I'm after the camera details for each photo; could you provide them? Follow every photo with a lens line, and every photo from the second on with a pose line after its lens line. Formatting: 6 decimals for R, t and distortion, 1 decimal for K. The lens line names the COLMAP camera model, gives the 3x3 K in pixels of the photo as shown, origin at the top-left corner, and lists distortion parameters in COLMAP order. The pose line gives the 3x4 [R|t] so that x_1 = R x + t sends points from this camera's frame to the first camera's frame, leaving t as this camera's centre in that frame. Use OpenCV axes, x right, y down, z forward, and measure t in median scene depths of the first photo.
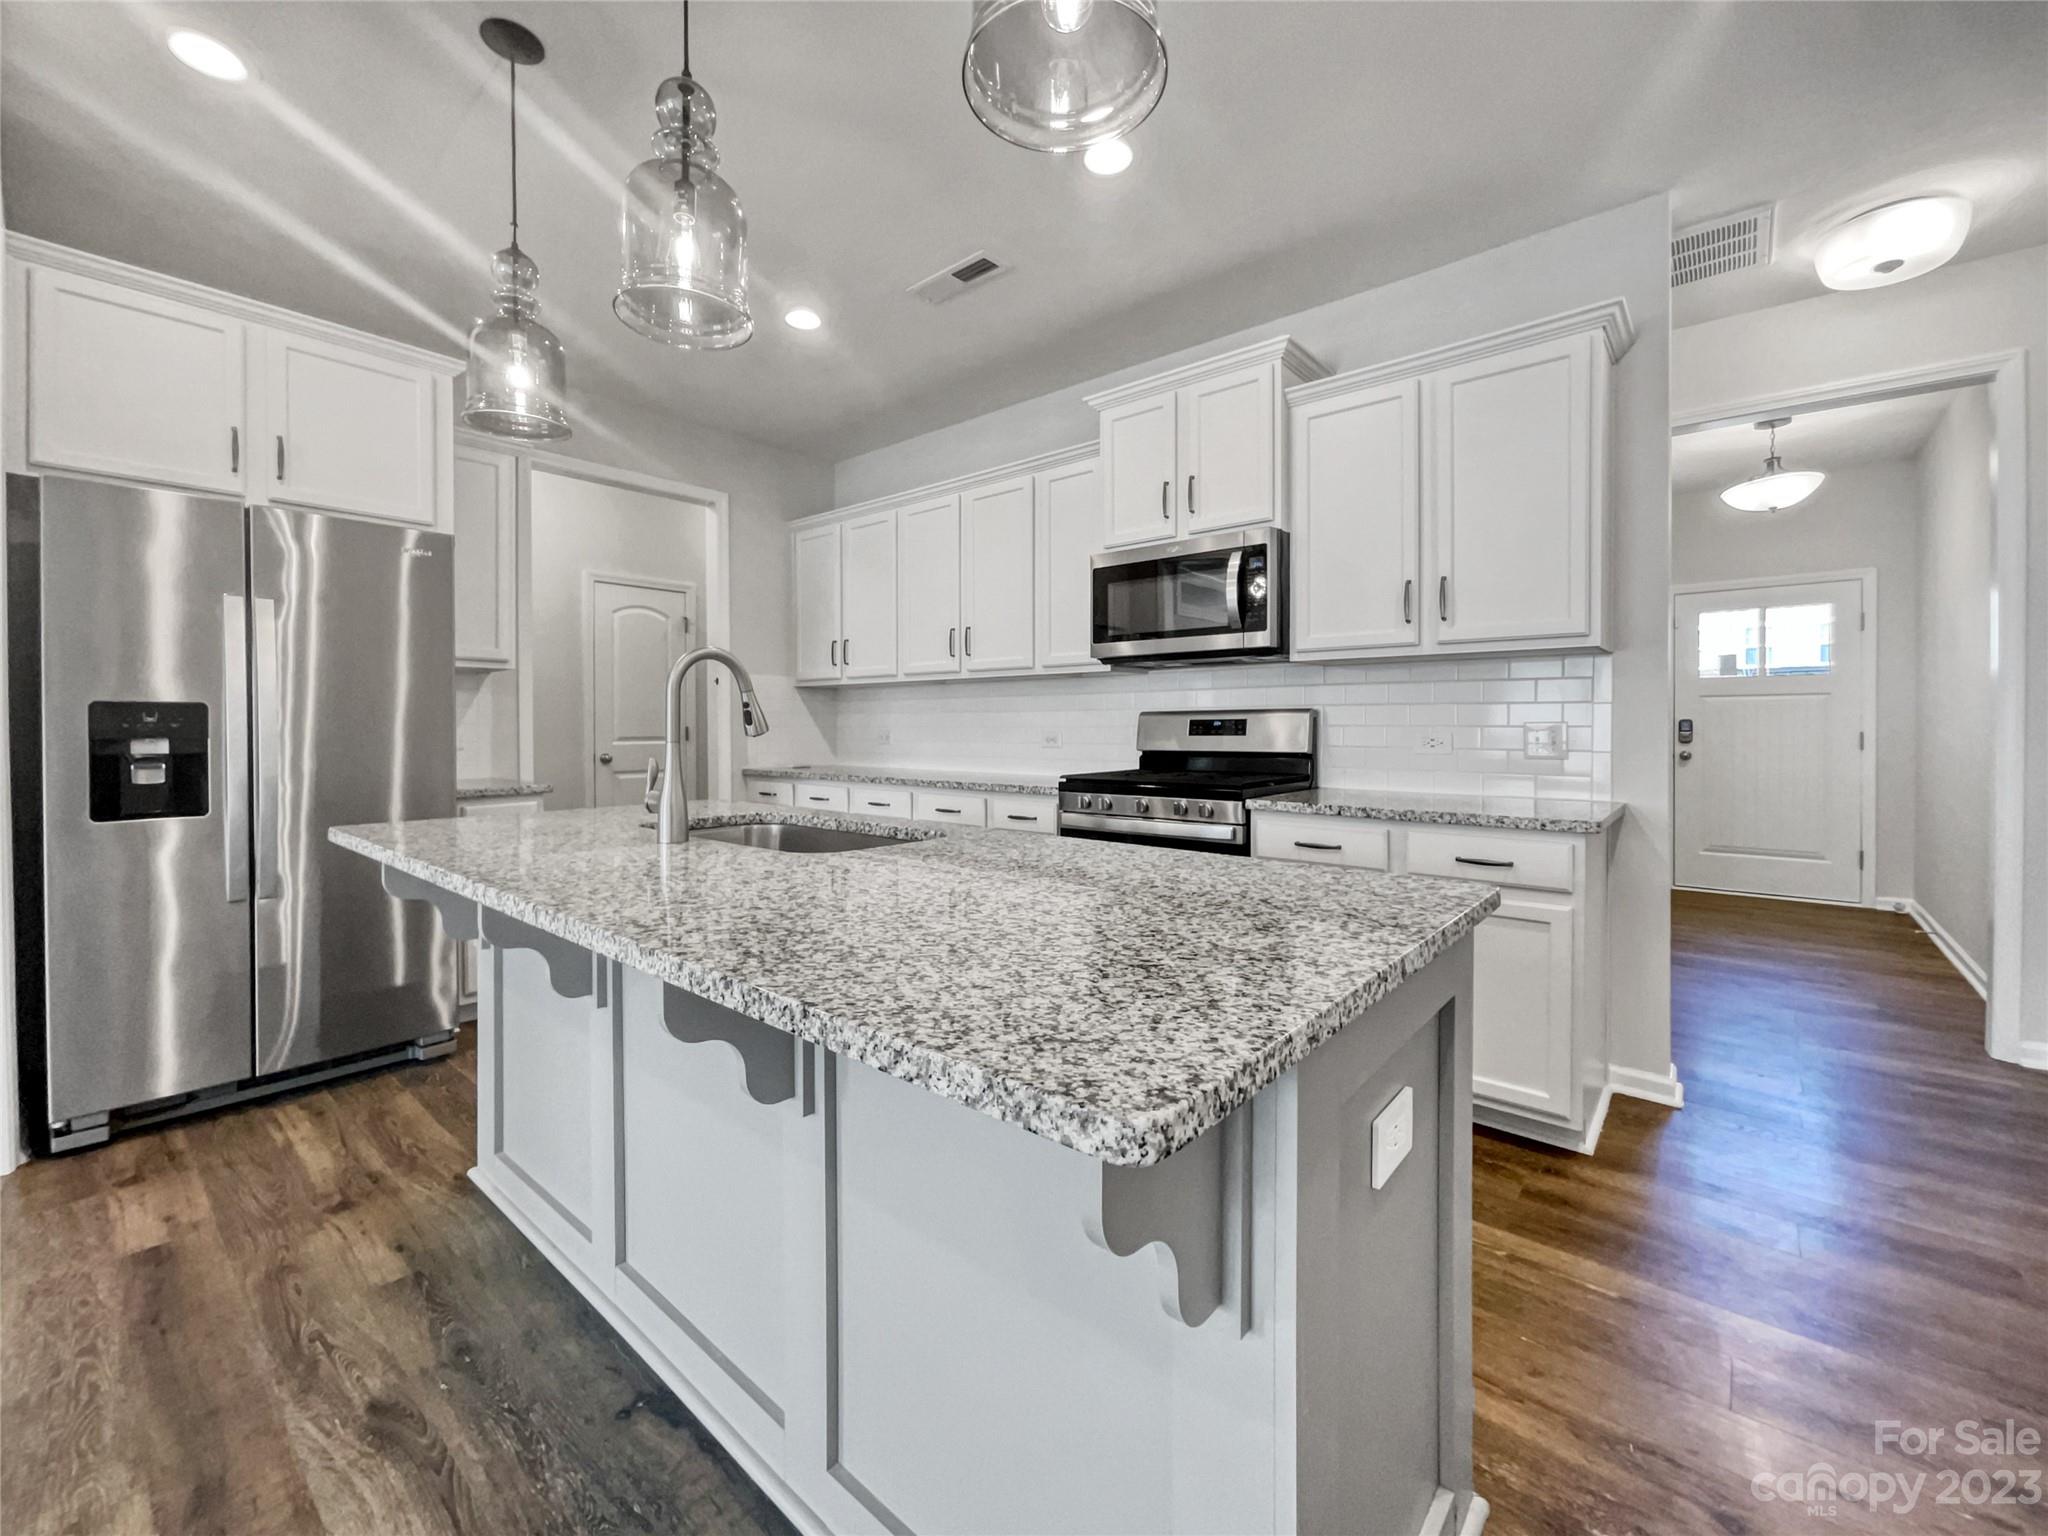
lens RADIAL K [[843.8, 0, 1037.9], [0, 843.8, 754.9], [0, 0, 1]] dist [0.002148, -0.001572]
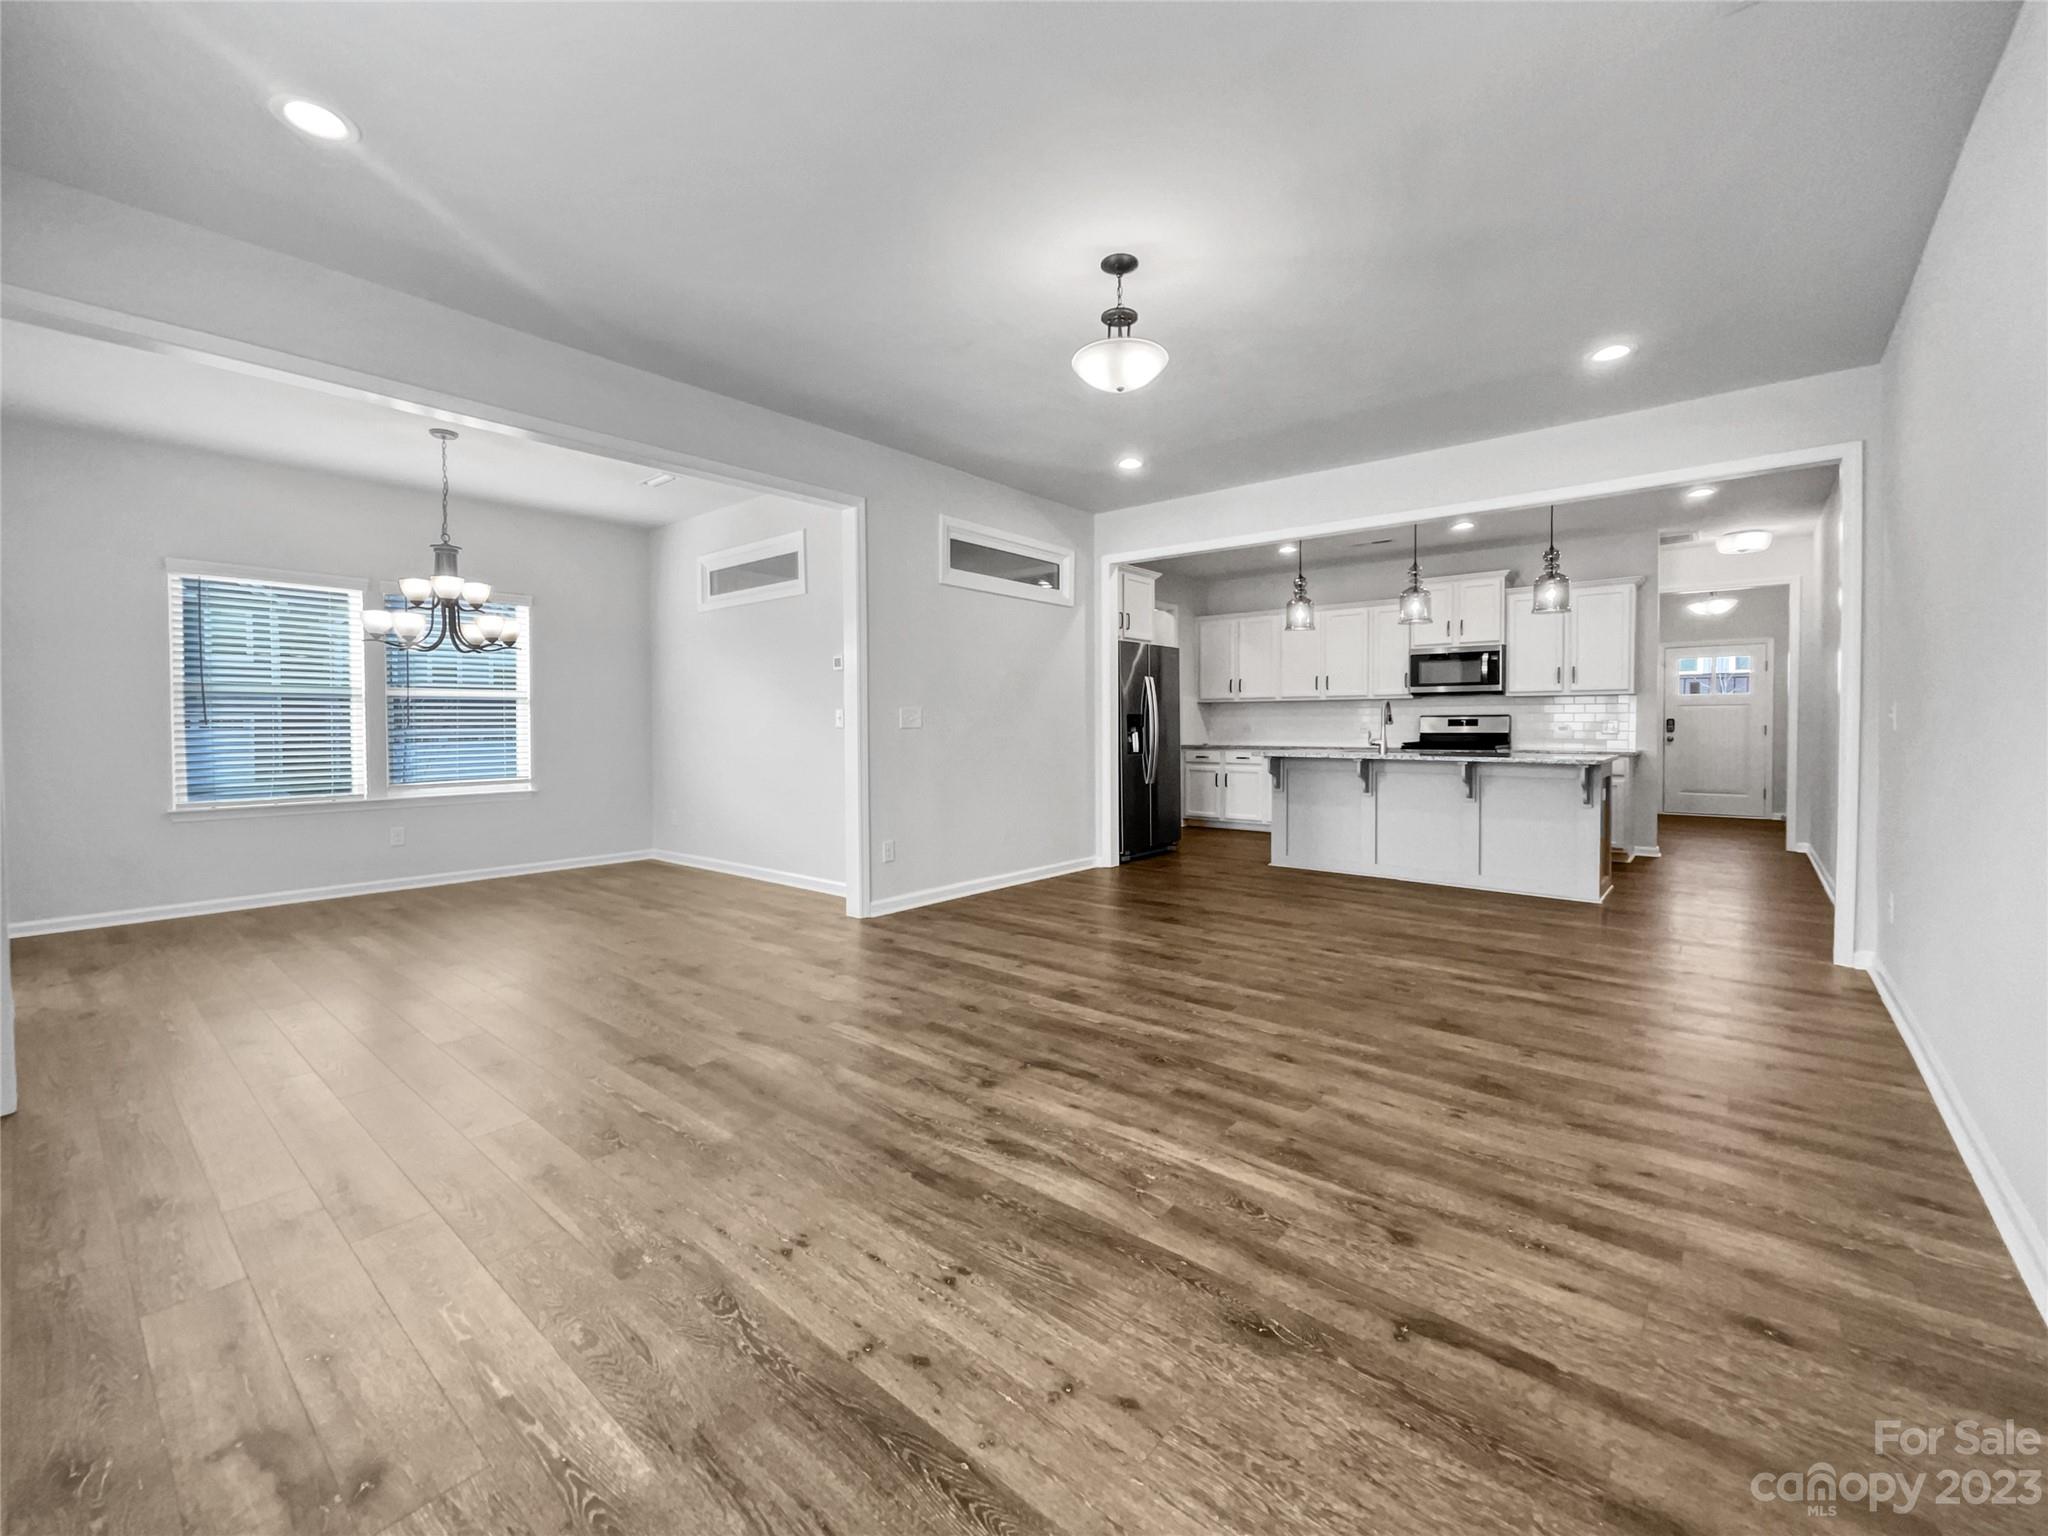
lens RADIAL K [[843.8, 0, 1006.9], [0, 843.8, 757.3], [0, 0, 1]] dist [0.002148, -0.001572]
pose [[0.999755, 0.000090, -0.022134, -1.014317], [0.000011, 0.999990, 0.004555, 0.053653], [0.022134, -0.004555, 0.999745, -1.387719]]
